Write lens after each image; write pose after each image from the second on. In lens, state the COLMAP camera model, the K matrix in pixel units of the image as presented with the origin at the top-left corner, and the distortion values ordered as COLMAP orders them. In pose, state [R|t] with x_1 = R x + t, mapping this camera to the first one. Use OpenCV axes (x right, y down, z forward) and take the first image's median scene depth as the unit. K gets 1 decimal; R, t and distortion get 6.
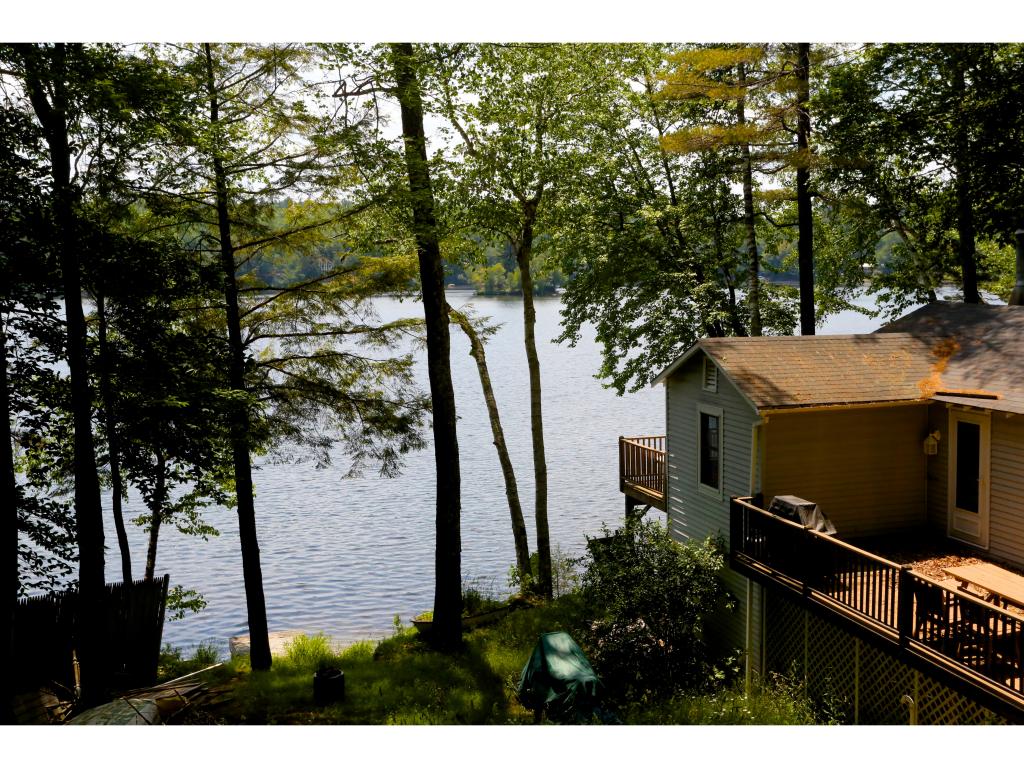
lens RADIAL K [[1145.1, 0, 512.0], [0, 1145.1, 384.0], [0, 0, 1]] dist [0.037767, 0.000866]
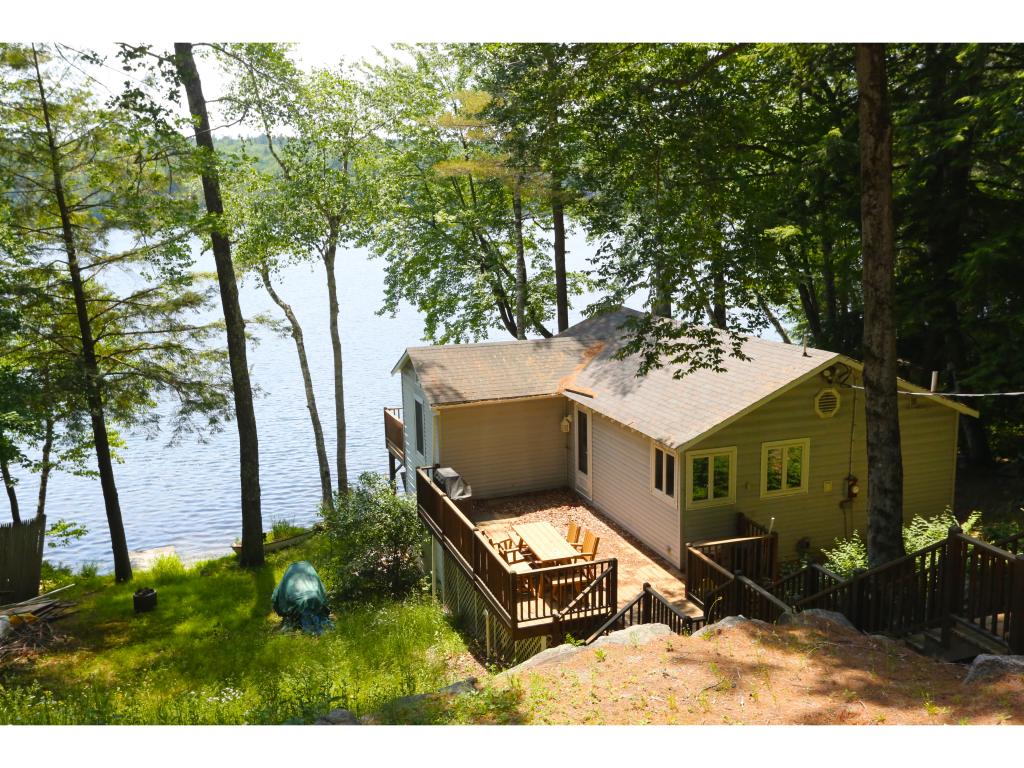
lens RADIAL K [[996.1, 0, 512.0], [0, 996.1, 384.0], [0, 0, 1]] dist [0.013252, 0.021108]
pose [[0.998907, -0.014412, 0.044456, 0.189212], [0.010448, 0.996053, 0.088146, -0.080731], [-0.045551, -0.087585, 0.995115, -0.156334]]
